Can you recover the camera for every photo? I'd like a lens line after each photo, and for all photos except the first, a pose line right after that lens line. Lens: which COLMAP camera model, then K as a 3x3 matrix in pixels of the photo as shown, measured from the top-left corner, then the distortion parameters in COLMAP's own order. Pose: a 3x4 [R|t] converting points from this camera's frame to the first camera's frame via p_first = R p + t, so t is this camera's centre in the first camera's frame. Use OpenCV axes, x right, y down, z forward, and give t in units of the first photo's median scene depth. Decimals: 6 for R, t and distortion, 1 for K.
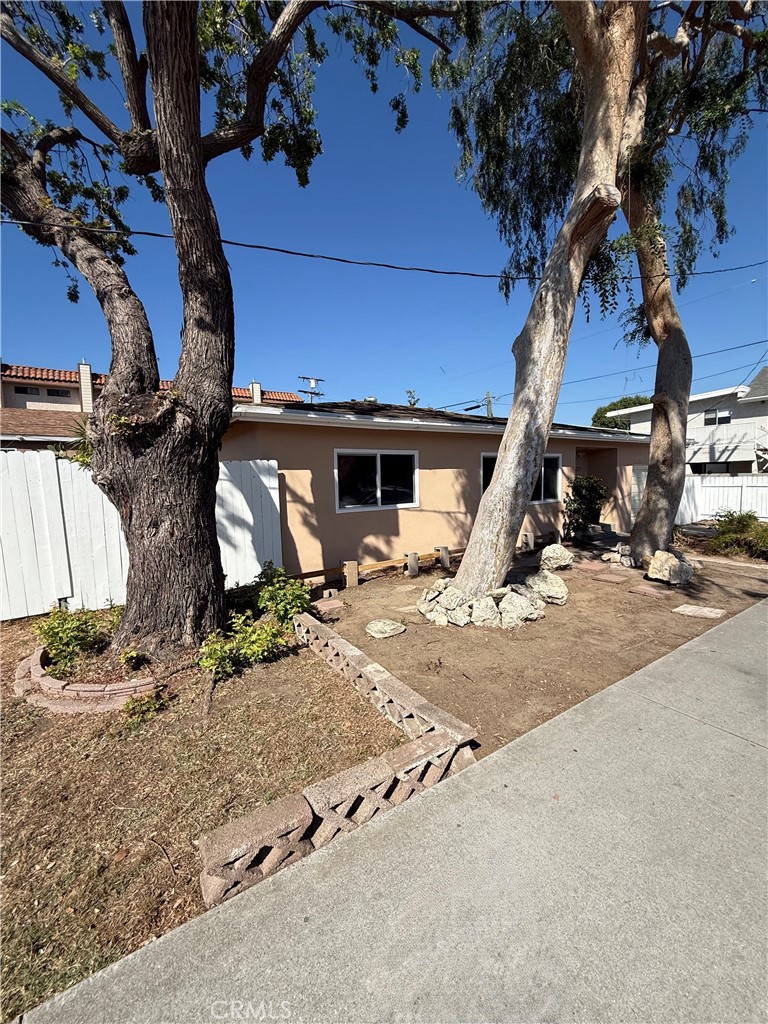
lens RADIAL K [[409.7, 0, 384.8], [0, 409.7, 512.9], [0, 0, 1]] dist [-0.003557, 0.001345]
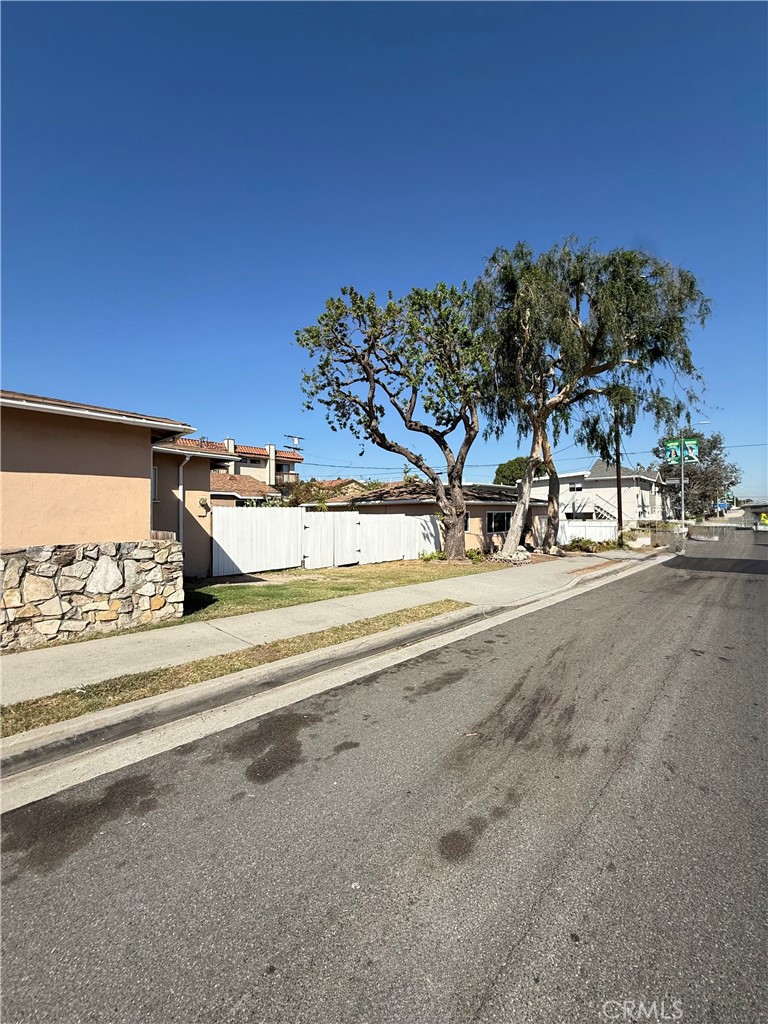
lens RADIAL K [[409.7, 0, 385.4], [0, 409.7, 511.3], [0, 0, 1]] dist [-0.003557, 0.001345]
pose [[0.975424, 0.018860, 0.219526, -0.680009], [0.002609, 0.995271, -0.097102, 0.070662], [-0.220319, 0.095288, 0.970762, -0.955458]]
